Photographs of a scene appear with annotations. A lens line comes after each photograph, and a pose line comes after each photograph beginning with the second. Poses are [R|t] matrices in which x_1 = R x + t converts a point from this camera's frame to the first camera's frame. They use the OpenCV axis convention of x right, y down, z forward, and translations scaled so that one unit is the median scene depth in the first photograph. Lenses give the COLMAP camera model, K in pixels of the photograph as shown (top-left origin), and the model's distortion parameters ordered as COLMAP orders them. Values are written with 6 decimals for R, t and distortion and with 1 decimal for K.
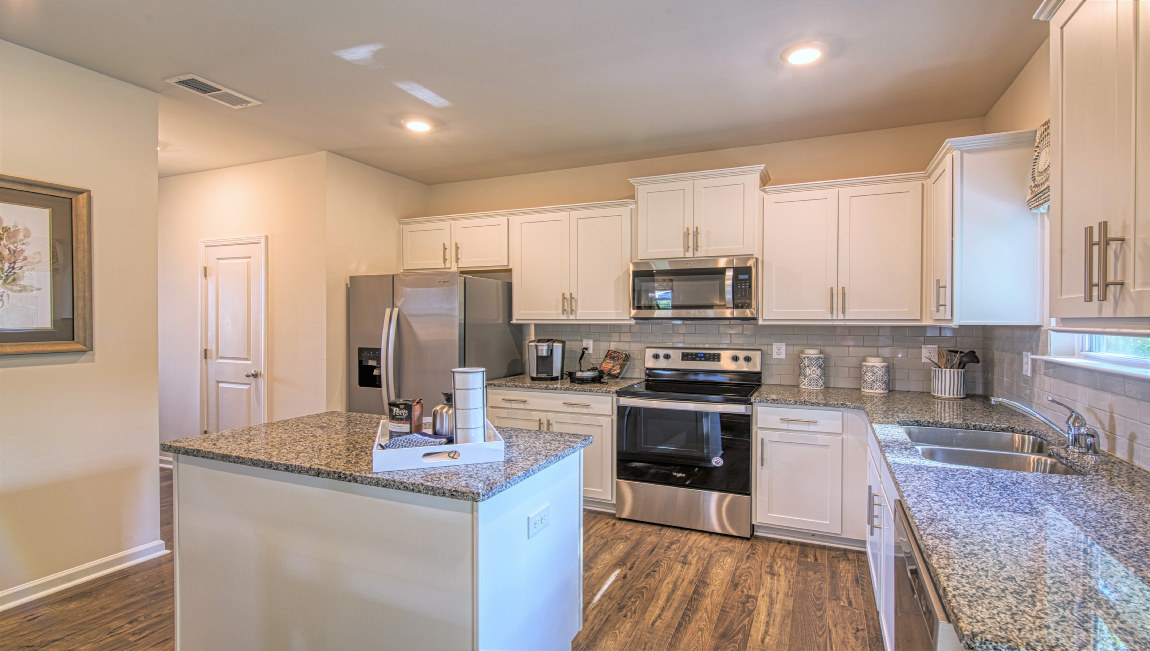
lens RADIAL K [[548.9, 0, 575.0], [0, 548.9, 325.5], [0, 0, 1]] dist [0.001467, 0.000307]
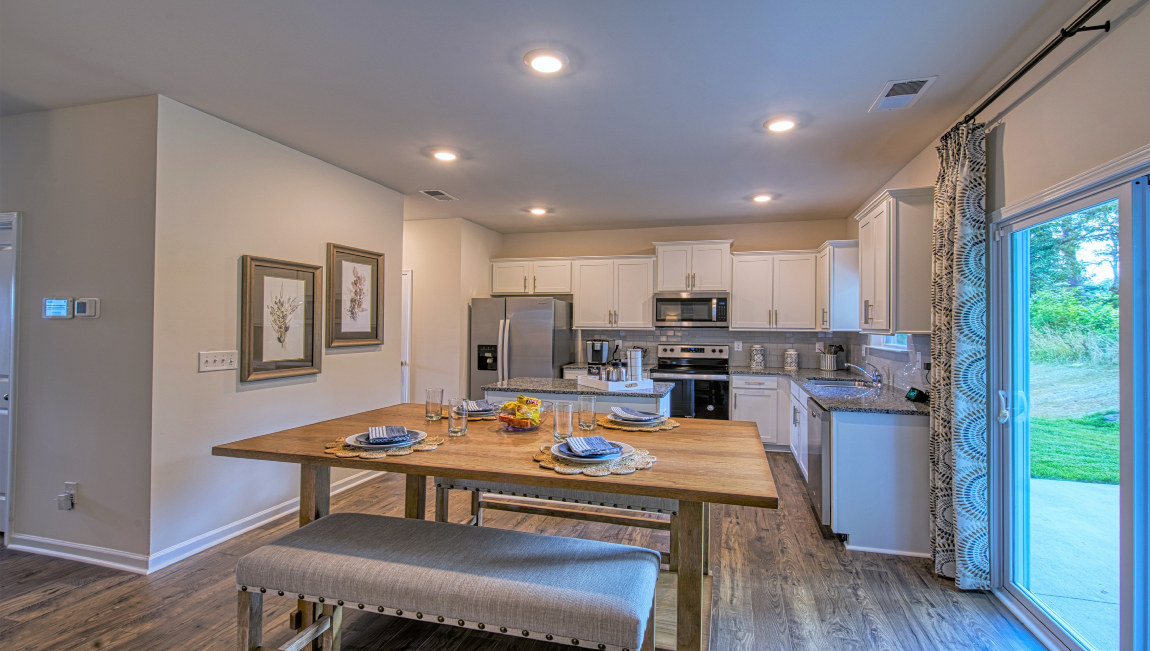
lens RADIAL K [[548.9, 0, 575.0], [0, 548.9, 325.5], [0, 0, 1]] dist [0.001467, 0.000307]
pose [[0.987994, 0.004422, 0.154430, -0.403394], [-0.002946, 0.999948, -0.009785, 0.000401], [-0.154466, 0.009212, 0.987955, -0.621086]]
